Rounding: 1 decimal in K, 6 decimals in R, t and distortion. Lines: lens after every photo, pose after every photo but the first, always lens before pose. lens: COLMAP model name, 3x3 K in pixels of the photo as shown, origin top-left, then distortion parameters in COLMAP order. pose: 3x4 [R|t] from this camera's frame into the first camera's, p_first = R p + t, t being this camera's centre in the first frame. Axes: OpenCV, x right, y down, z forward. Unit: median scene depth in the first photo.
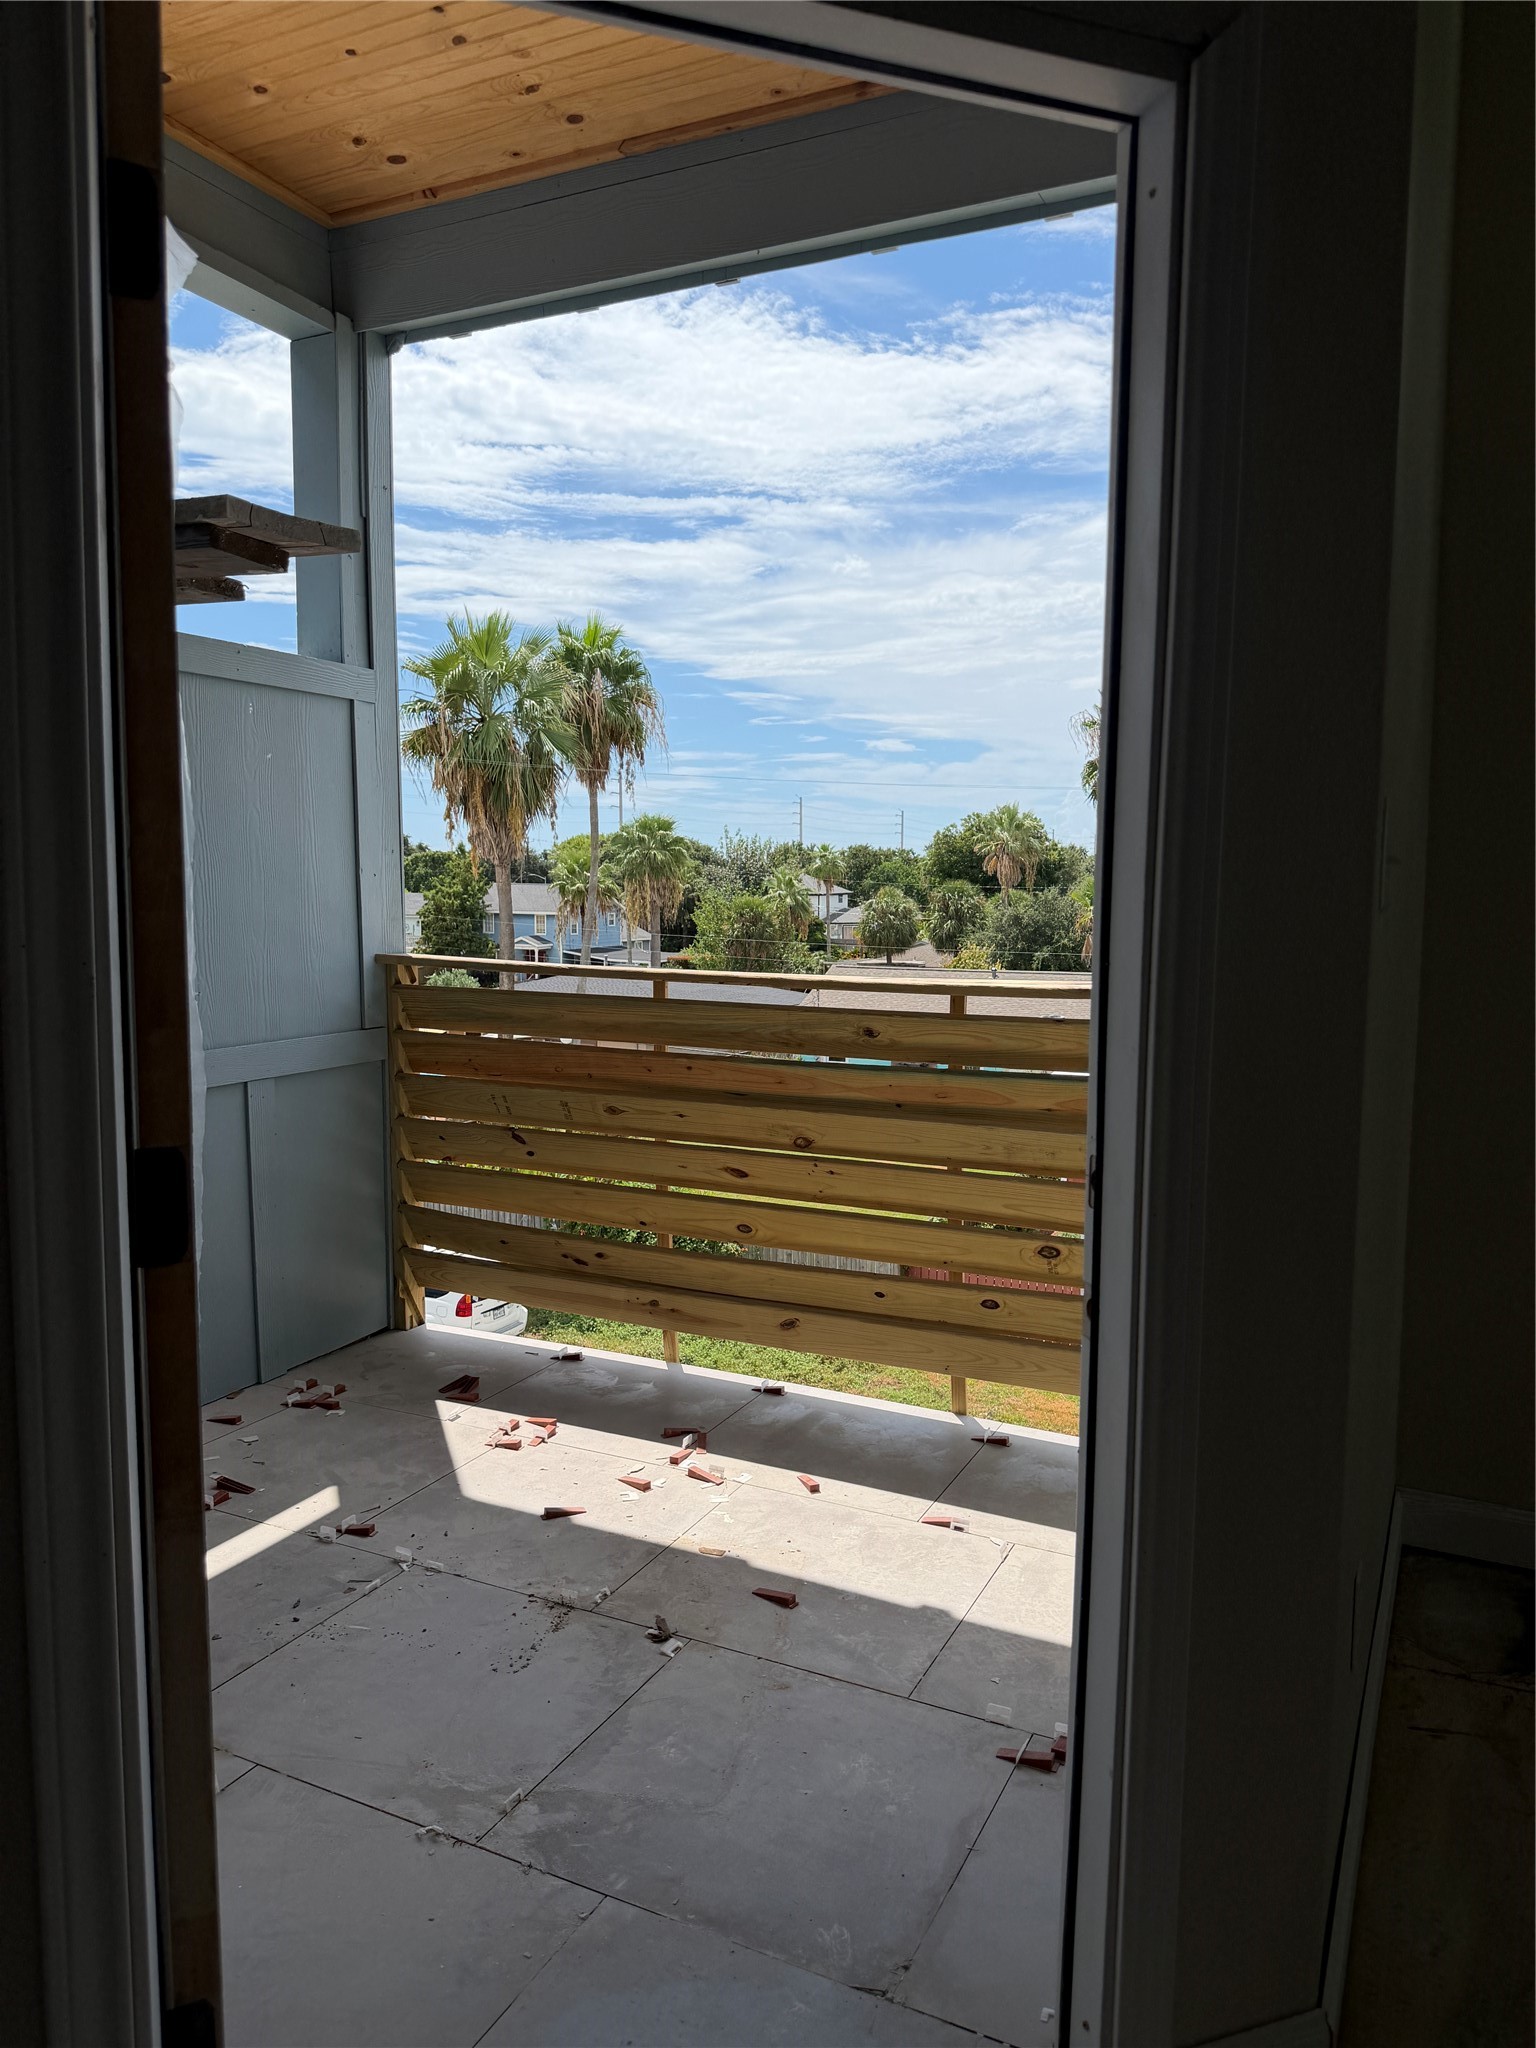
lens RADIAL K [[1437.9, 0, 782.7], [0, 1437.9, 1026.9], [0, 0, 1]] dist [0.066640, -0.090775]
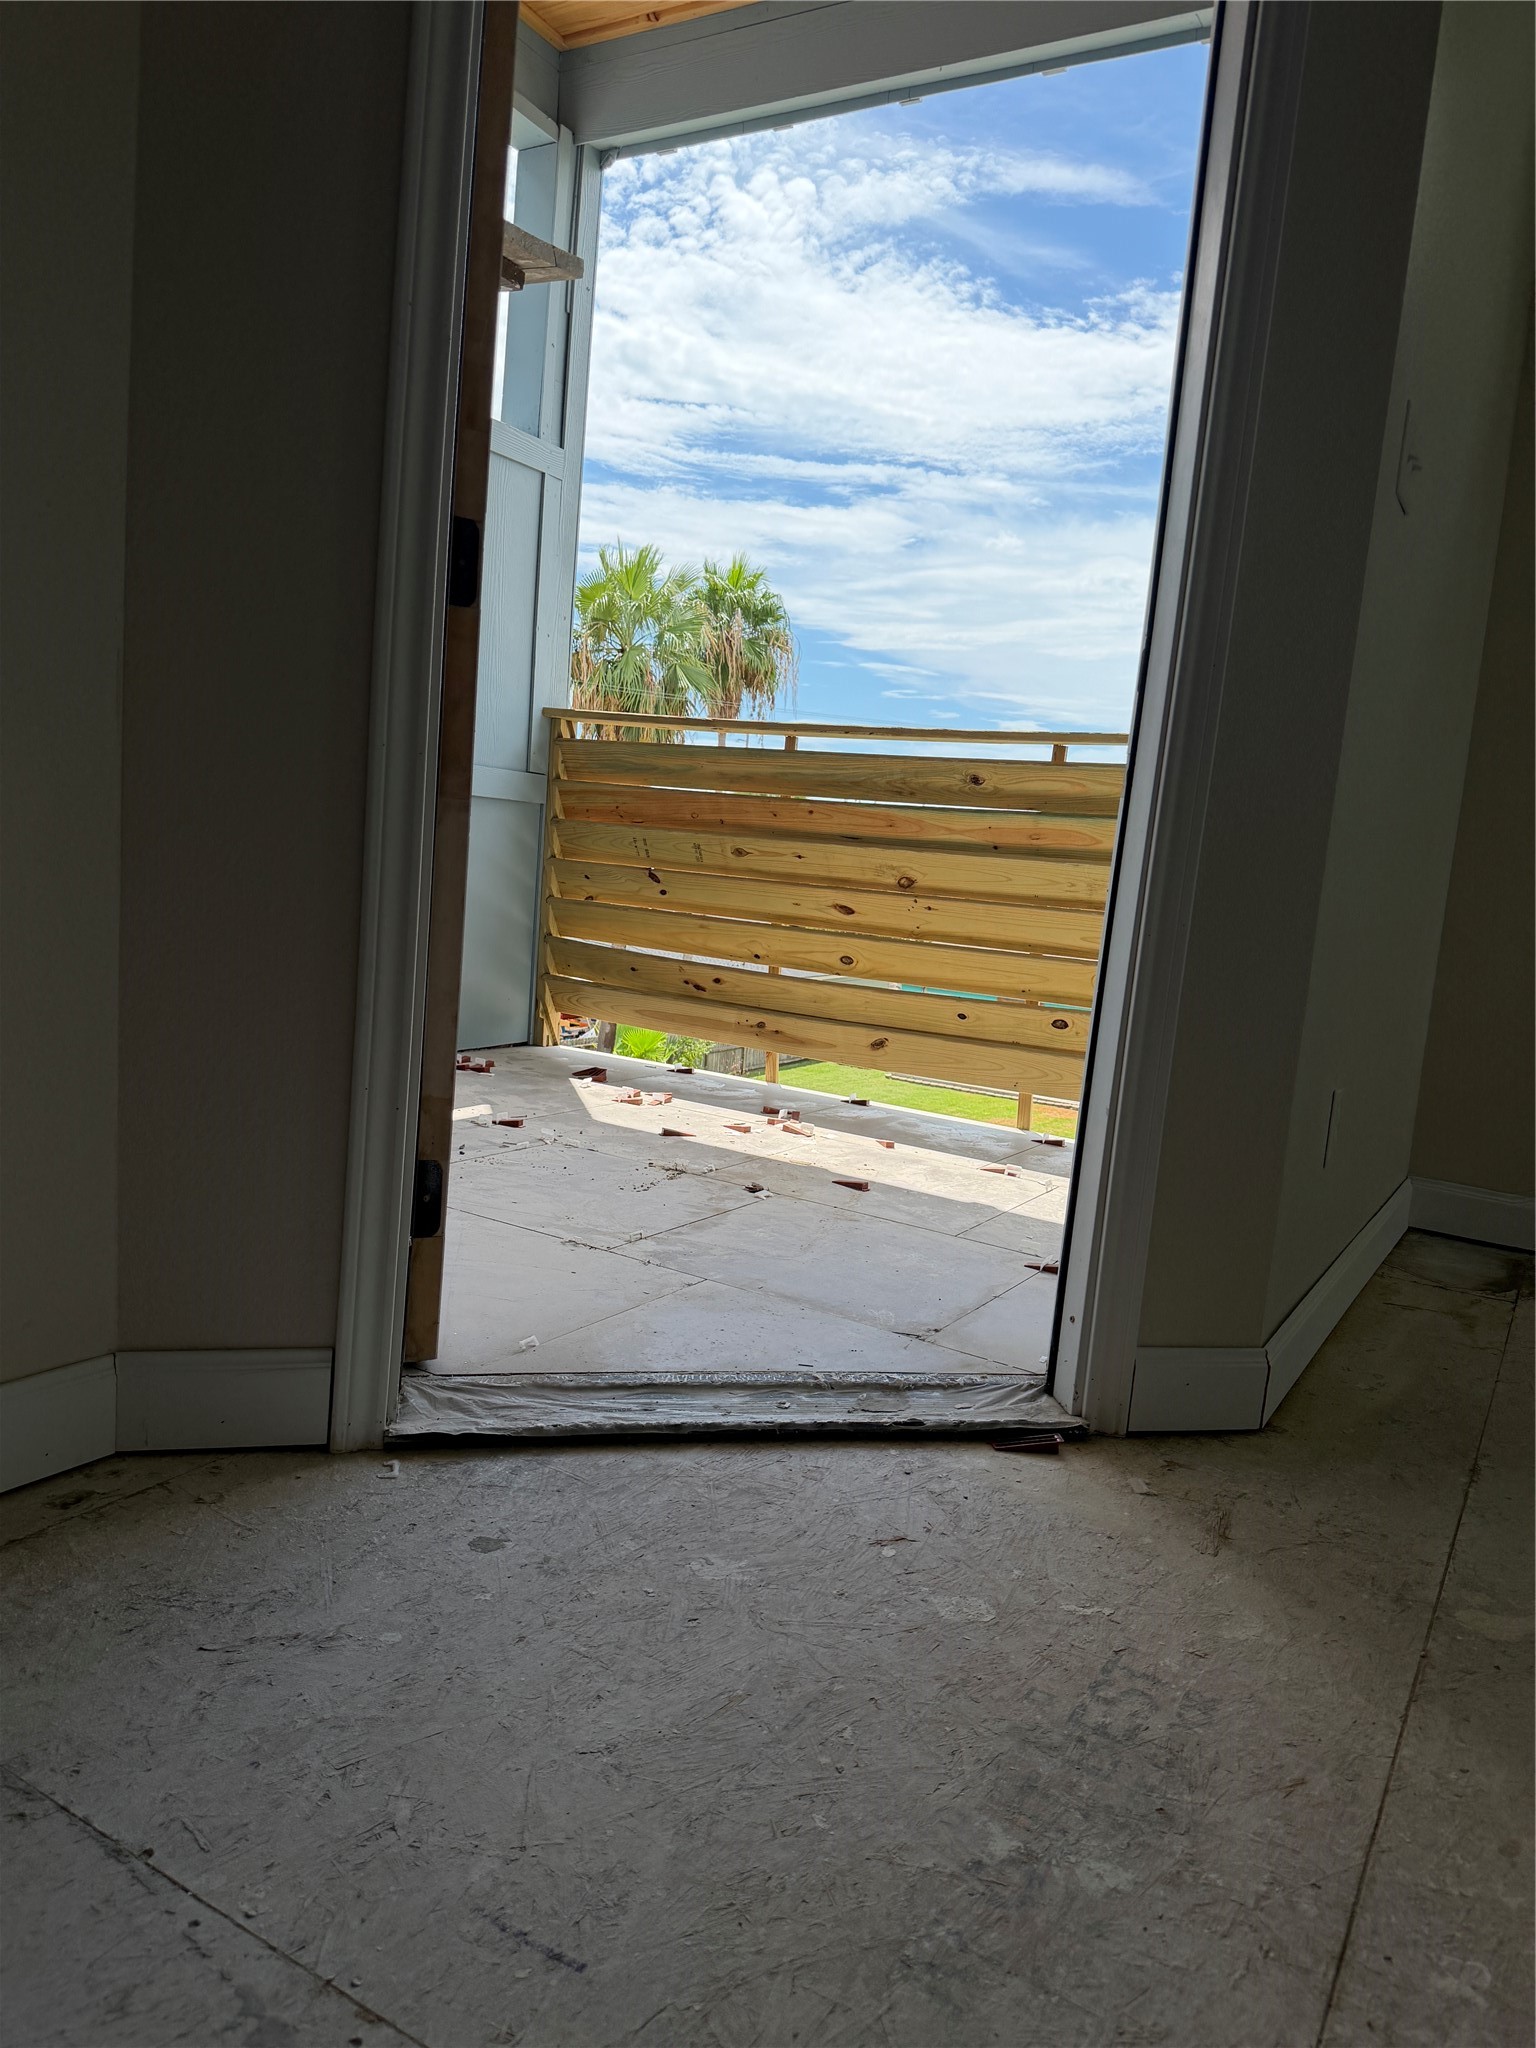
lens RADIAL K [[1437.9, 0, 759.9], [0, 1437.9, 1028.0], [0, 0, 1]] dist [0.066640, -0.090775]
pose [[0.992116, 0.091119, -0.086046, 0.007130], [-0.089221, 0.995681, 0.025663, 0.166426], [0.088013, -0.017784, 0.995961, -0.124739]]
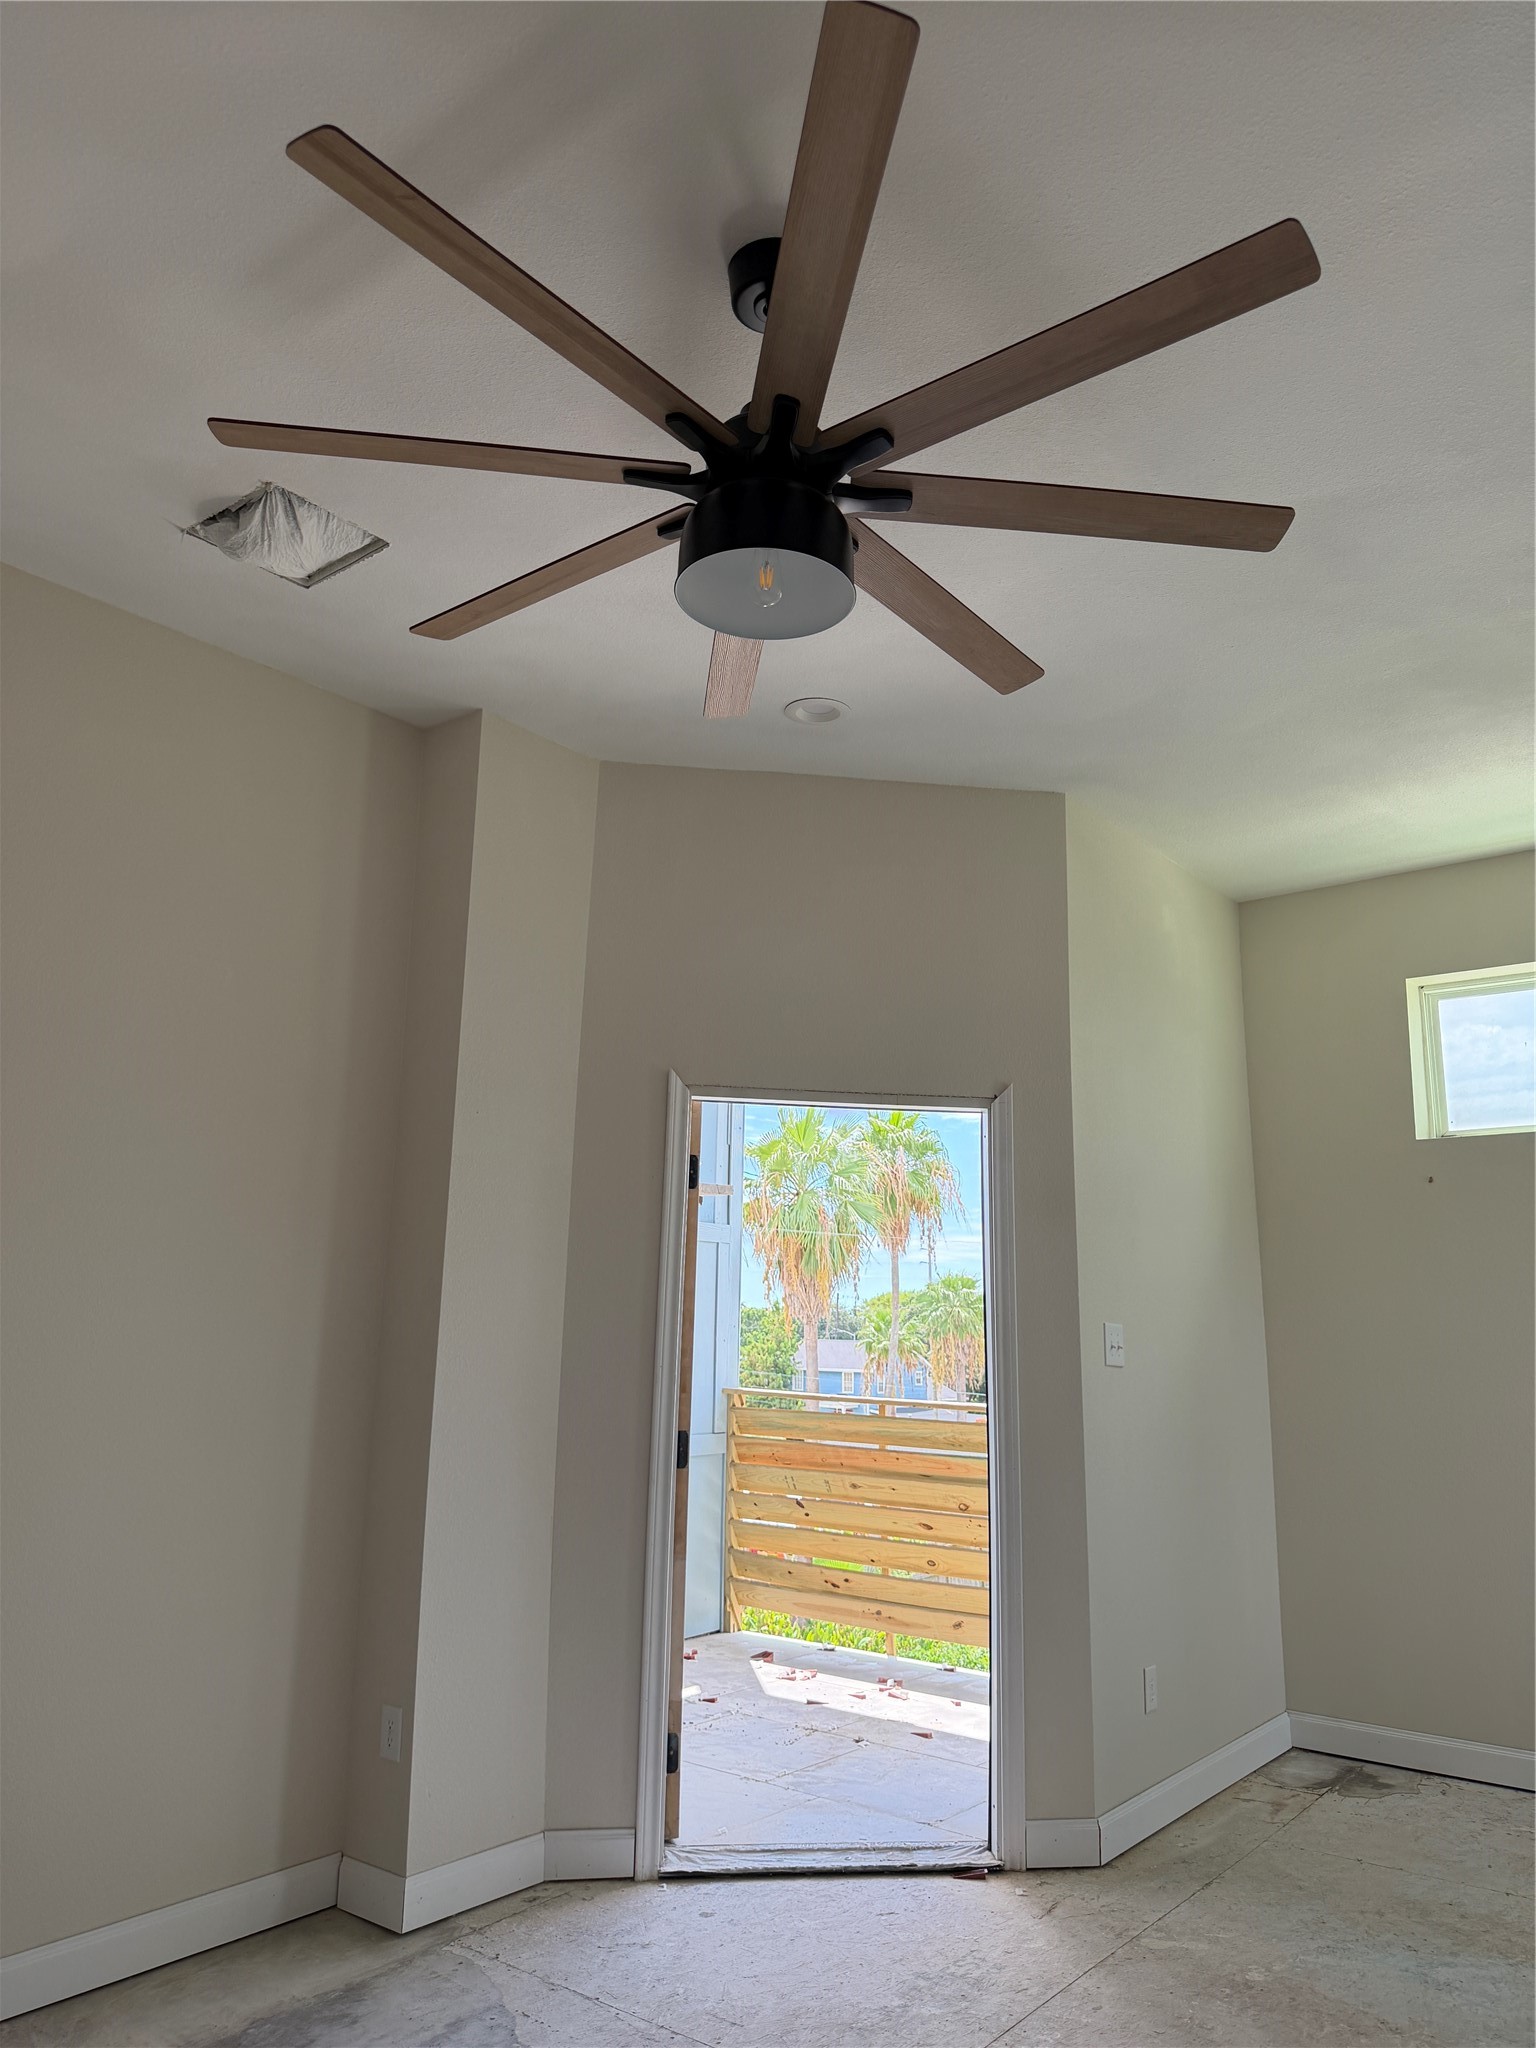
lens RADIAL K [[1437.9, 0, 773.7], [0, 1437.9, 1014.5], [0, 0, 1]] dist [0.066640, -0.090775]
pose [[0.976130, -0.039329, -0.213595, 0.173584], [-0.030574, 0.948791, -0.314420, 0.070311], [0.215023, 0.313446, 0.924942, -0.764331]]
